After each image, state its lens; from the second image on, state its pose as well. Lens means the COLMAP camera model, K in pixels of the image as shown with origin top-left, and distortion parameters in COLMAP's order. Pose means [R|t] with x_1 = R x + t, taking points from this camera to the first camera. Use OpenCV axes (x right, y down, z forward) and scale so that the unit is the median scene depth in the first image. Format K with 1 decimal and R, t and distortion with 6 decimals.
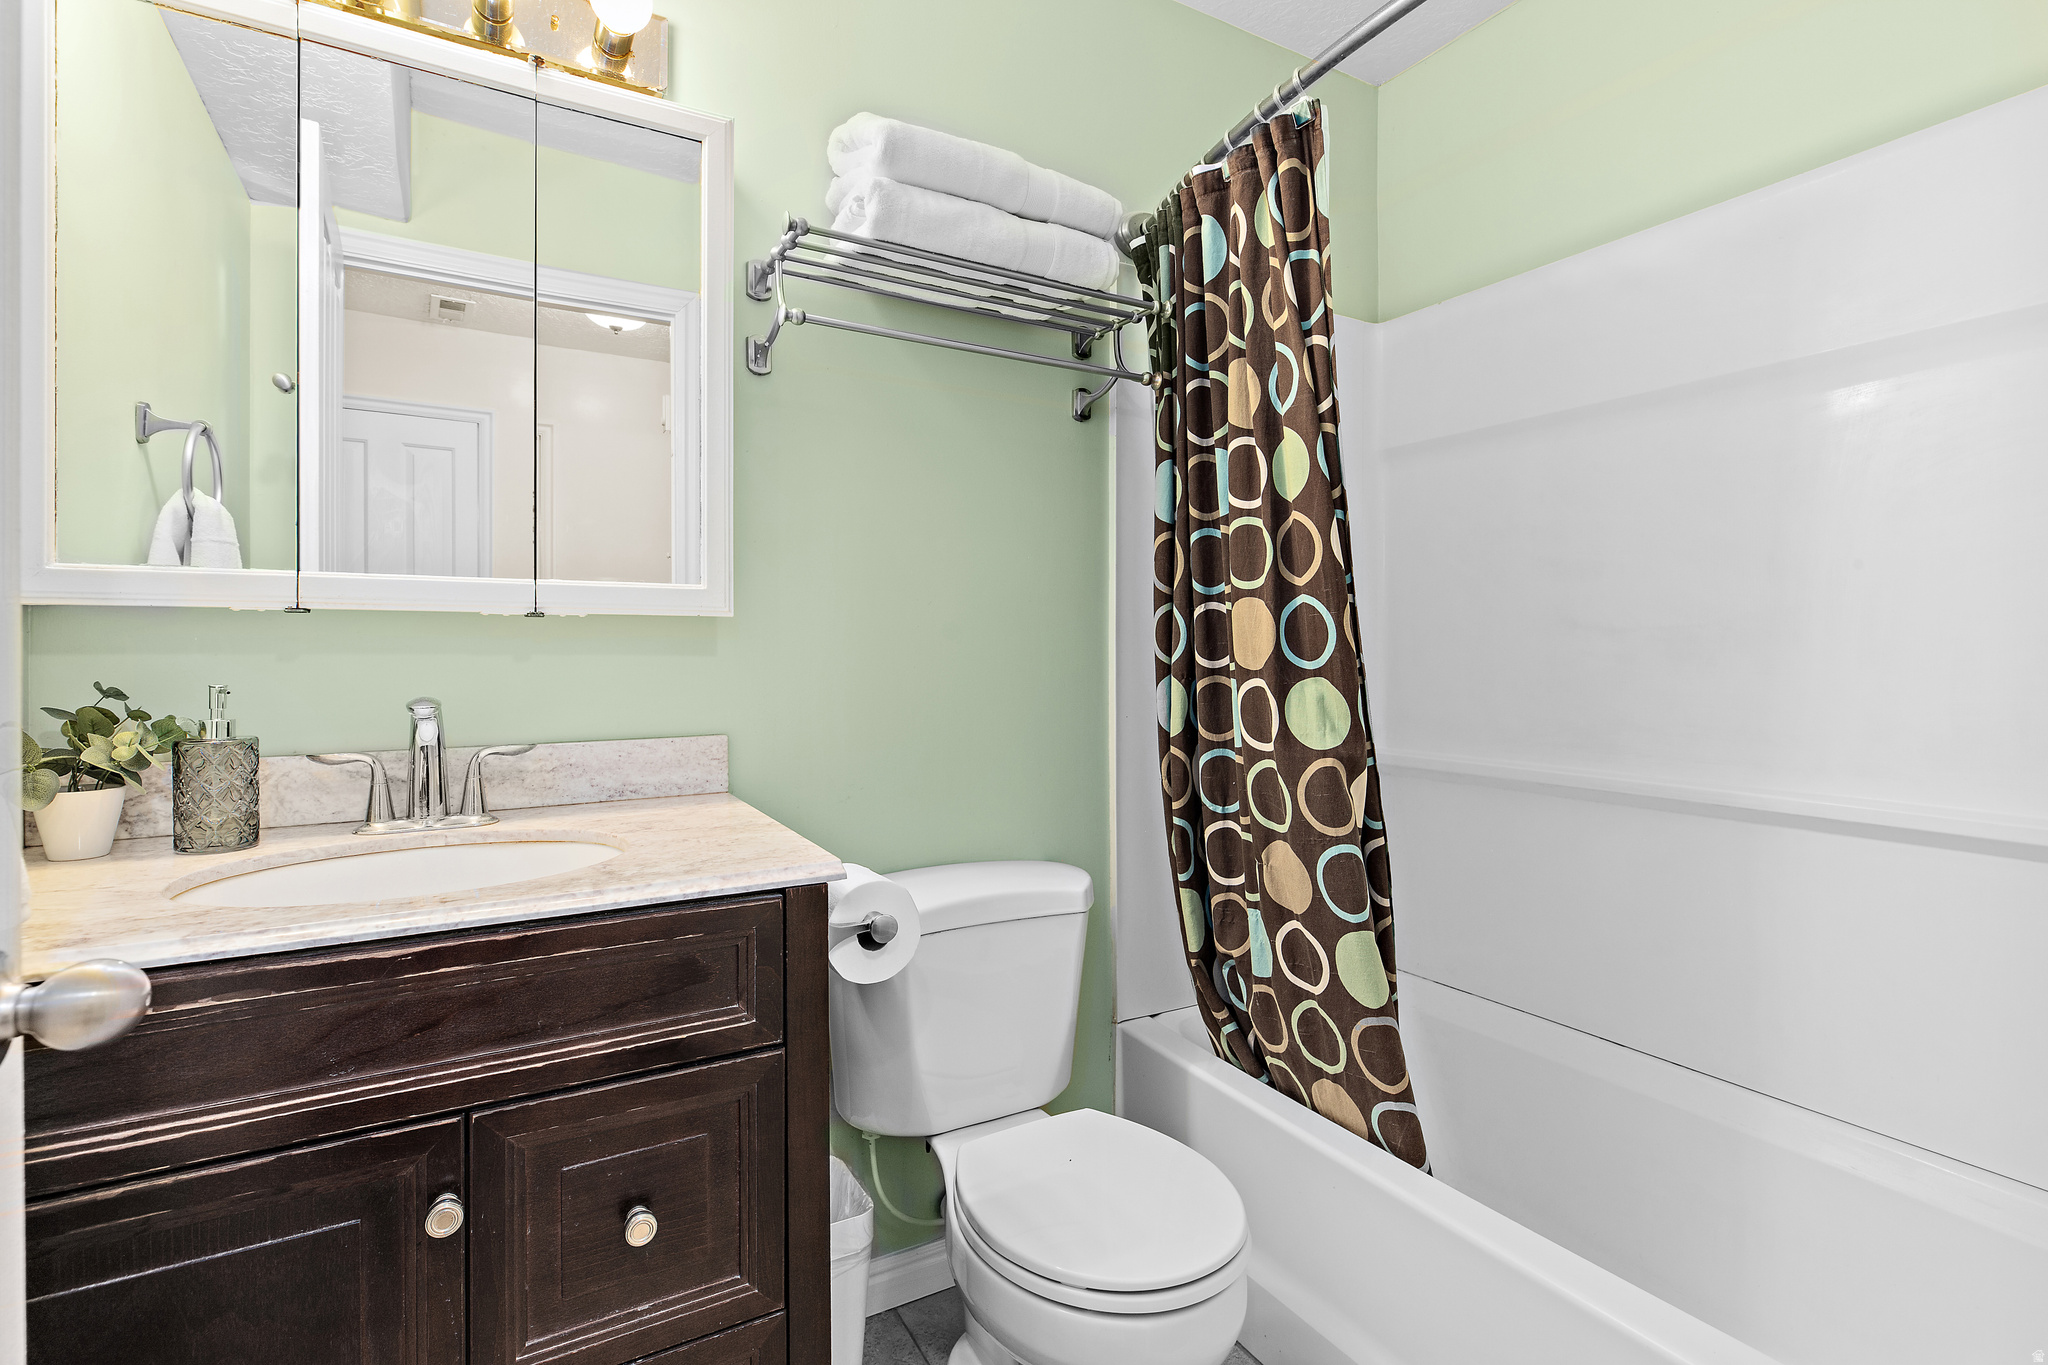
lens RADIAL K [[975.3, 0, 1034.4], [0, 975.3, 644.7], [0, 0, 1]] dist [-0.002276, 0.000662]
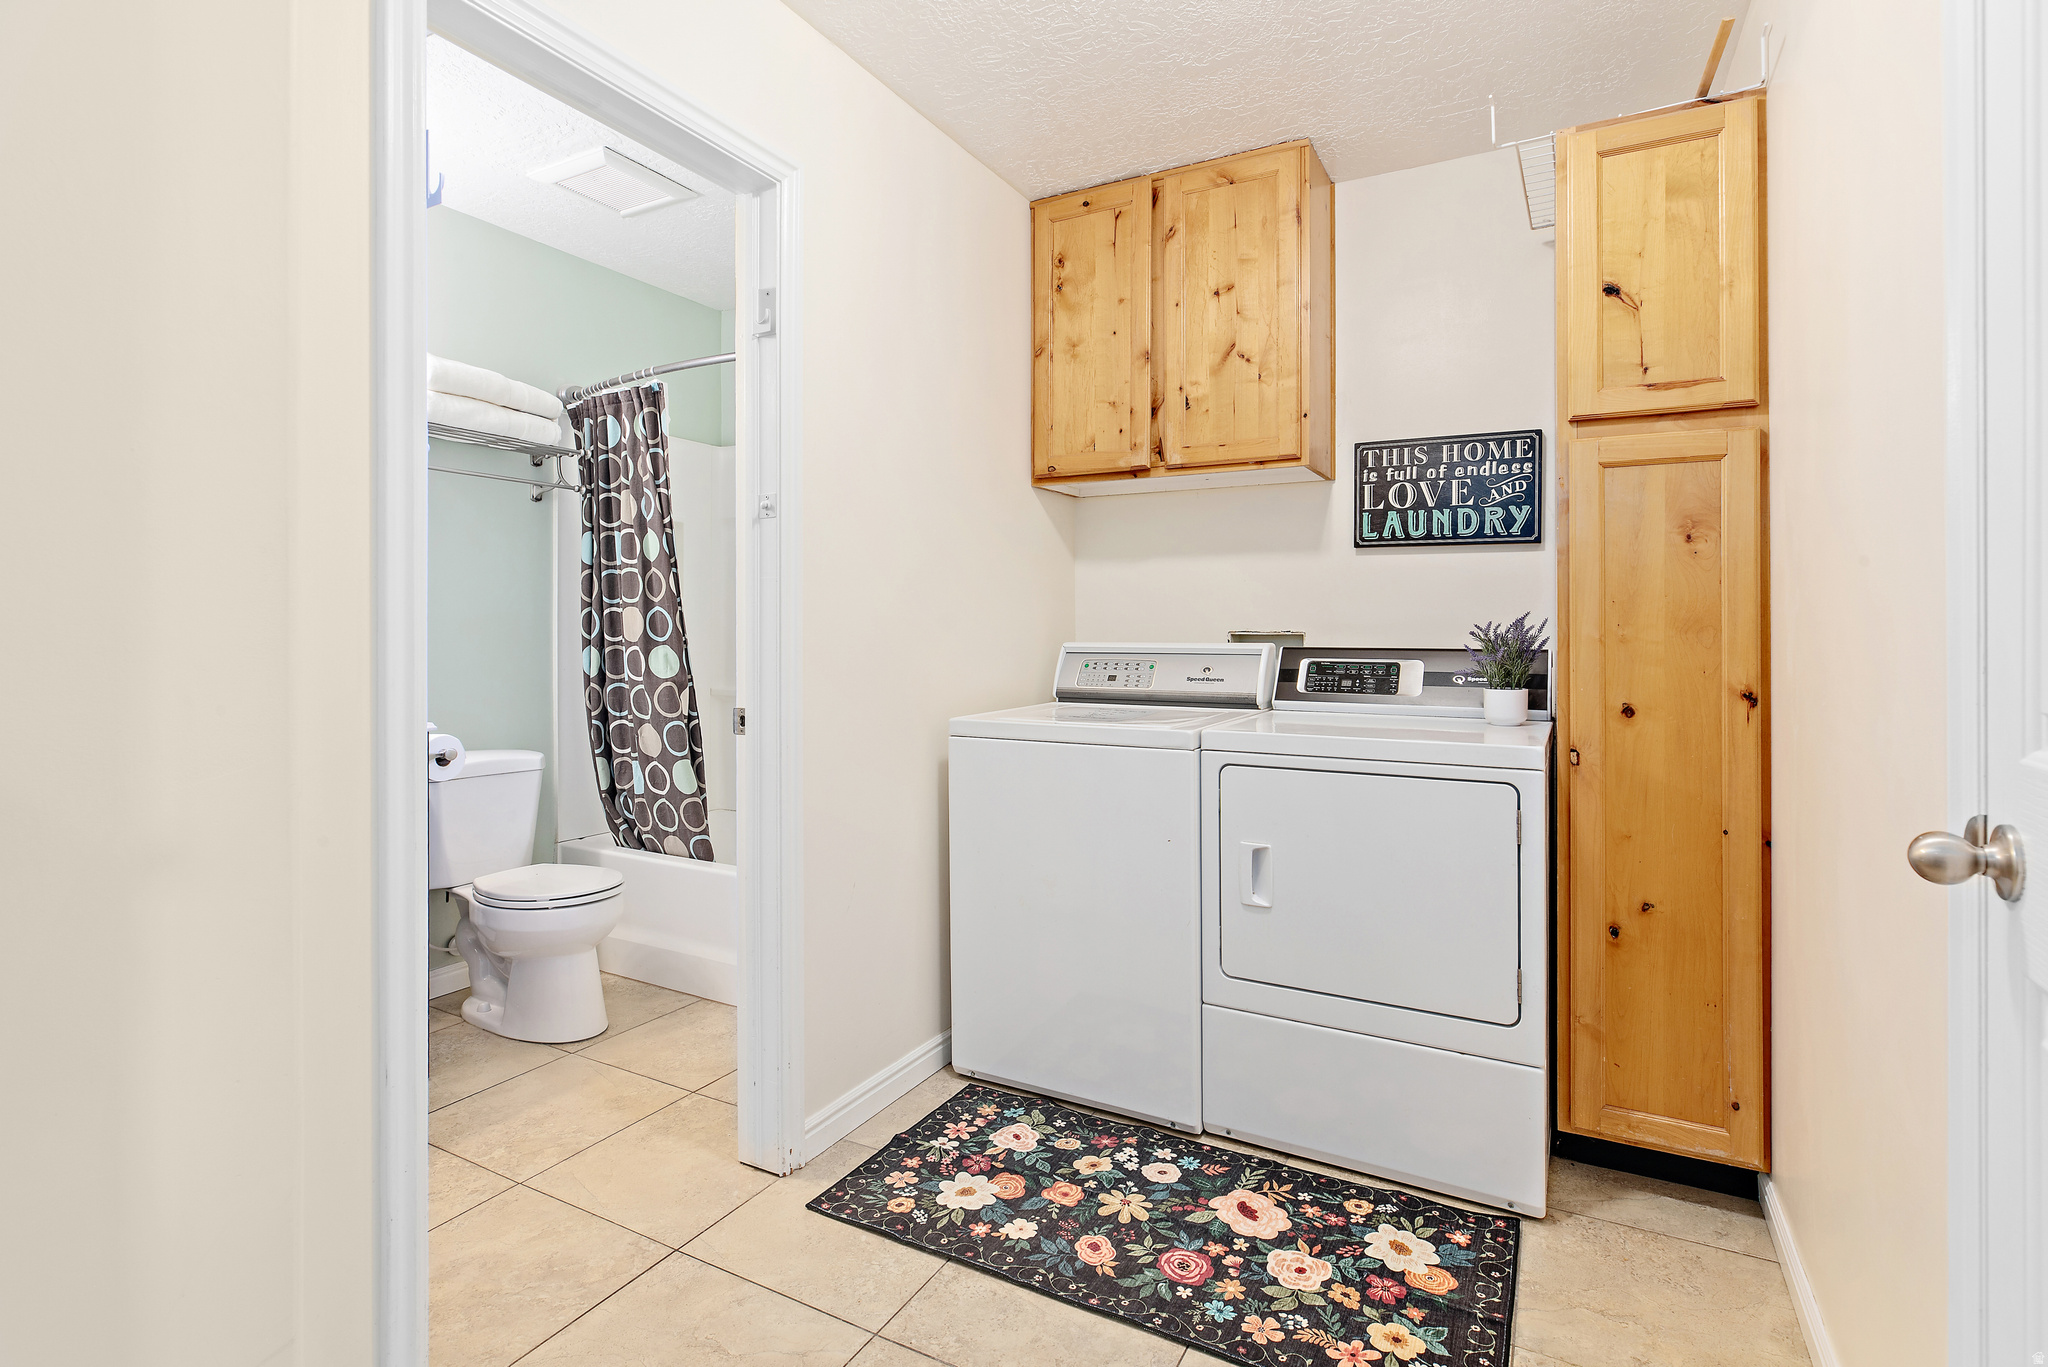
lens RADIAL K [[975.3, 0, 1034.4], [0, 975.3, 645.7], [0, 0, 1]] dist [-0.002276, 0.000662]
pose [[0.850227, -0.002012, 0.526413, -0.137732], [-0.008106, 0.999824, 0.016914, -0.007592], [-0.526354, -0.018648, 0.850061, -1.179202]]
